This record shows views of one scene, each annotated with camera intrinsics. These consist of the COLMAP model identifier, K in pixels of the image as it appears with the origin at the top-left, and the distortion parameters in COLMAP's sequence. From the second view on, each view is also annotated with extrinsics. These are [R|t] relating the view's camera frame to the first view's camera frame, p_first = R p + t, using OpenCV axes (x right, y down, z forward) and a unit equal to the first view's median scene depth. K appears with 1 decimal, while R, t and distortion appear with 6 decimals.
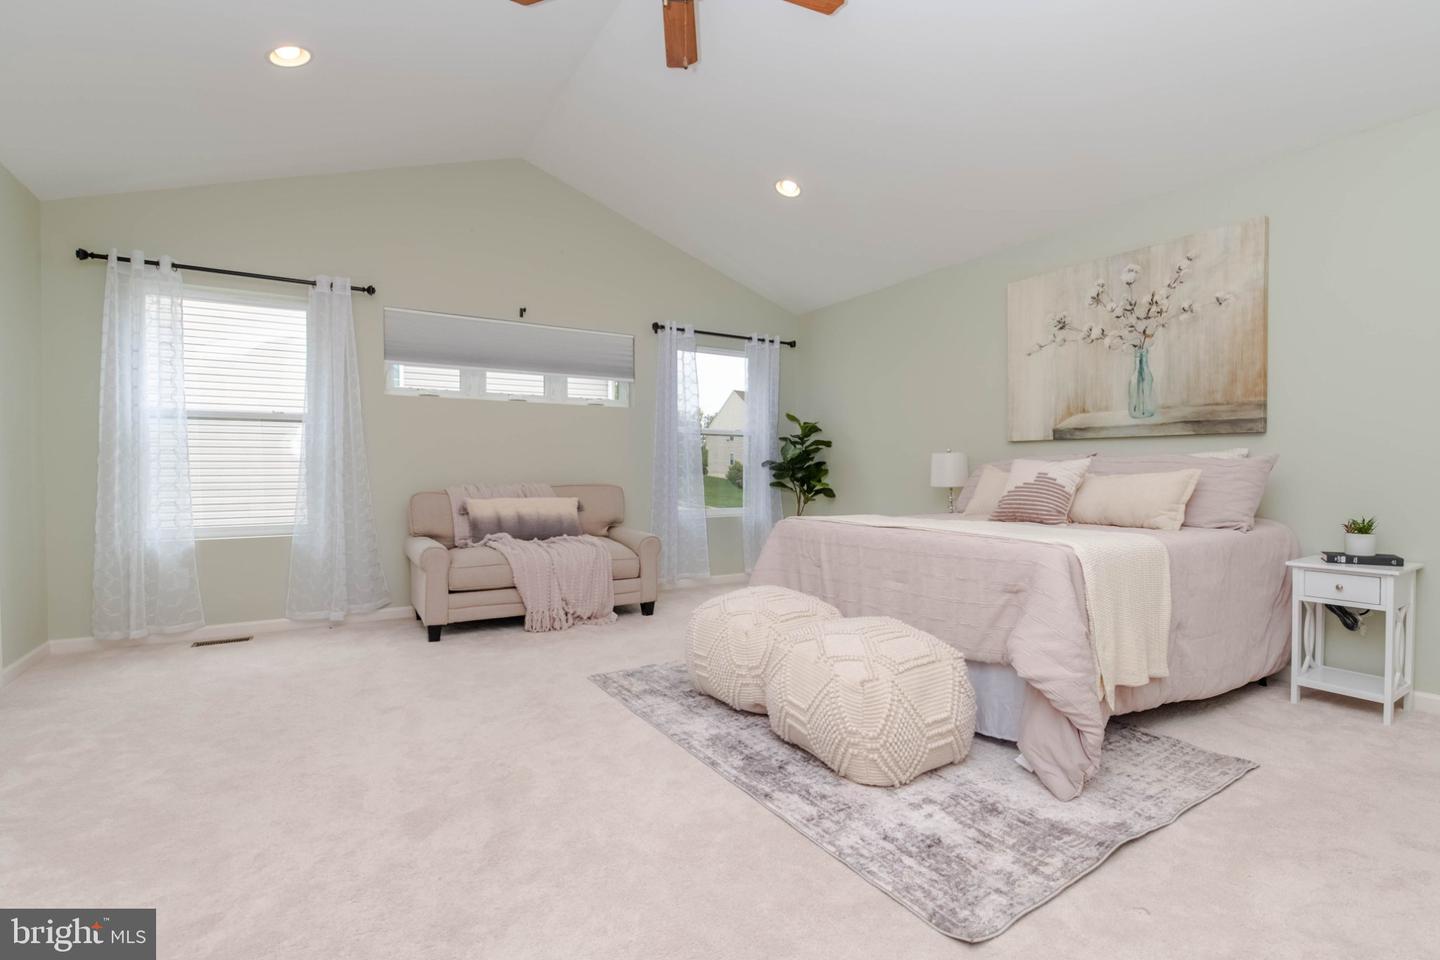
lens RADIAL K [[707.3, 0, 777.7], [0, 707.3, 472.9], [0, 0, 1]] dist [-0.002766, -0.004041]
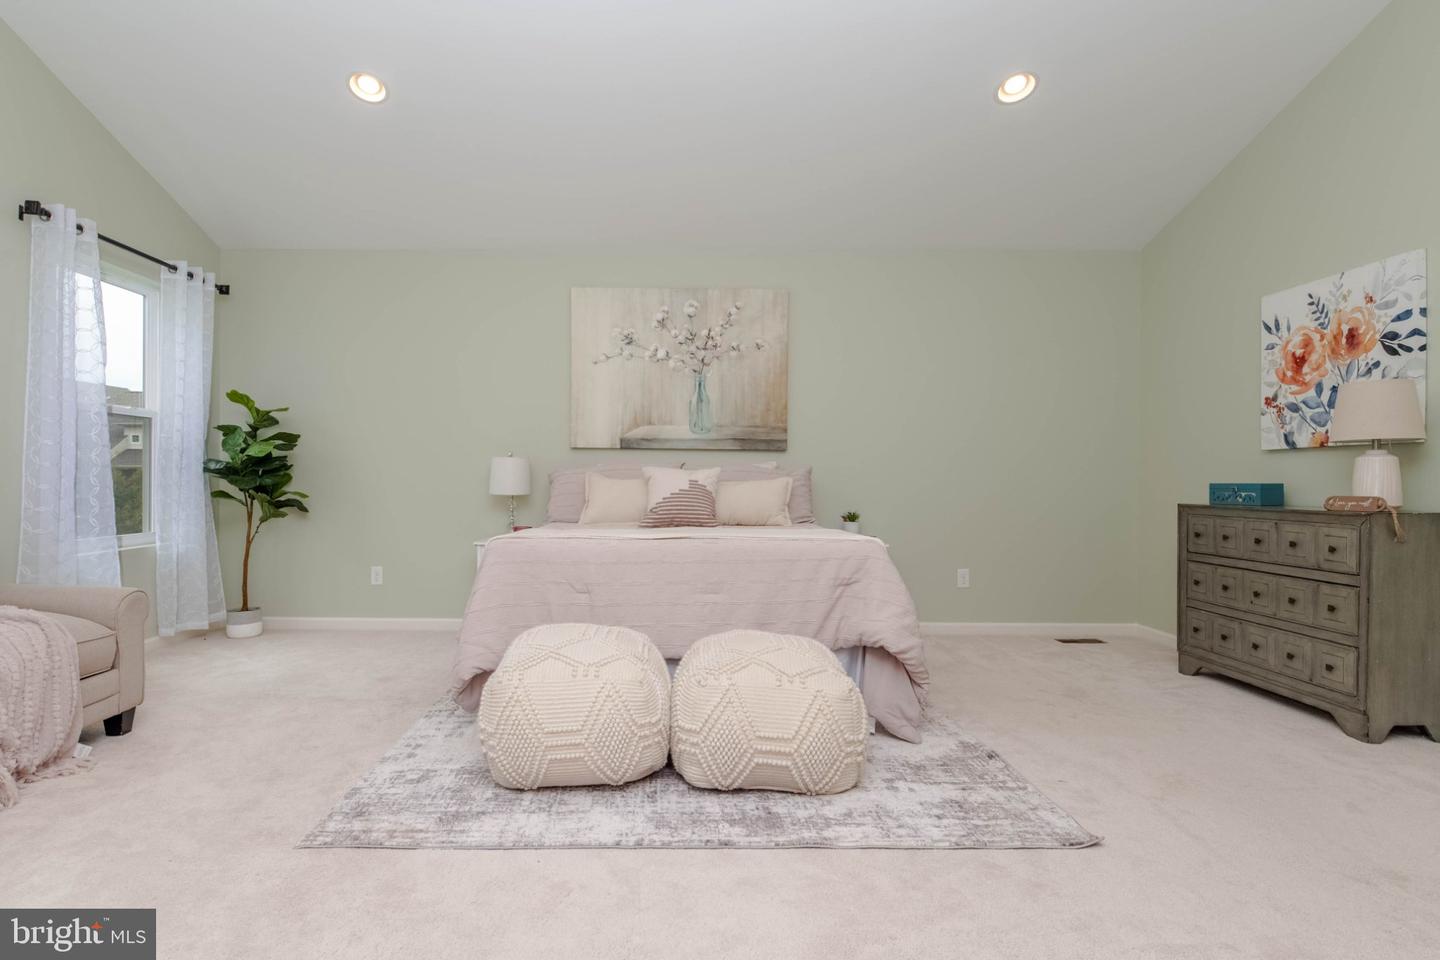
lens RADIAL K [[707.3, 0, 716.0], [0, 707.3, 481.2], [0, 0, 1]] dist [-0.002766, -0.004041]
pose [[0.528426, 0.000153, 0.848979, -0.489266], [-0.004045, 0.999989, 0.002338, -0.000900], [-0.848970, -0.004670, 0.528421, 0.370396]]
